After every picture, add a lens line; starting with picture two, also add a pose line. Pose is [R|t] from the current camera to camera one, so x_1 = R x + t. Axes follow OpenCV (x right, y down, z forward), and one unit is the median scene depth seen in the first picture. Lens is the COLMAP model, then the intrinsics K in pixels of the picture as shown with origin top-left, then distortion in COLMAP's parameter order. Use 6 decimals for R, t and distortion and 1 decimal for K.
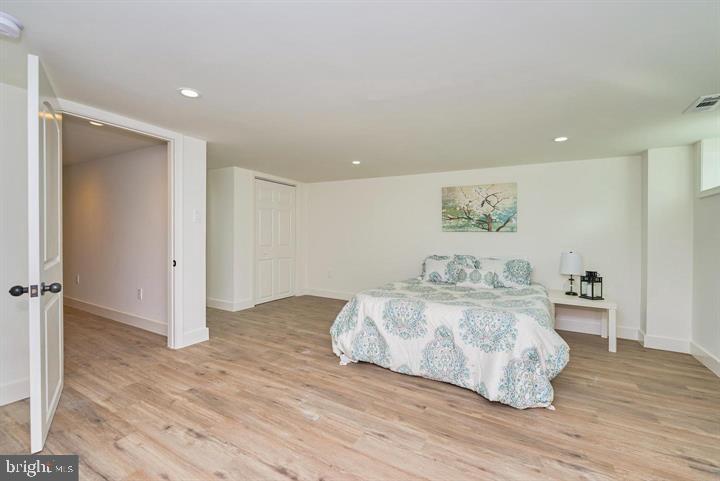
lens RADIAL K [[312.3, 0, 361.2], [0, 312.3, 237.7], [0, 0, 1]] dist [-0.002001, -0.000769]
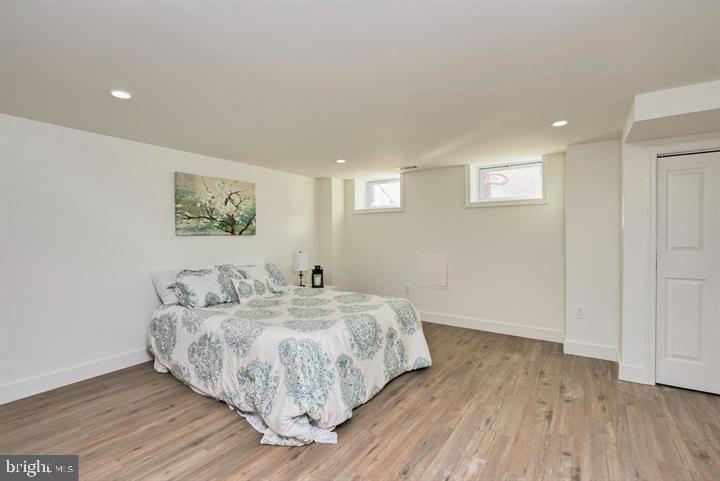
lens RADIAL K [[338.2, 0, 360.4], [0, 338.2, 237.4], [0, 0, 1]] dist [-0.000234, 0.000012]
pose [[0.065452, -0.022419, 0.997604, -0.518686], [0.014755, 0.999660, 0.021497, -0.028473], [-0.997747, 0.013313, 0.065761, 0.606184]]
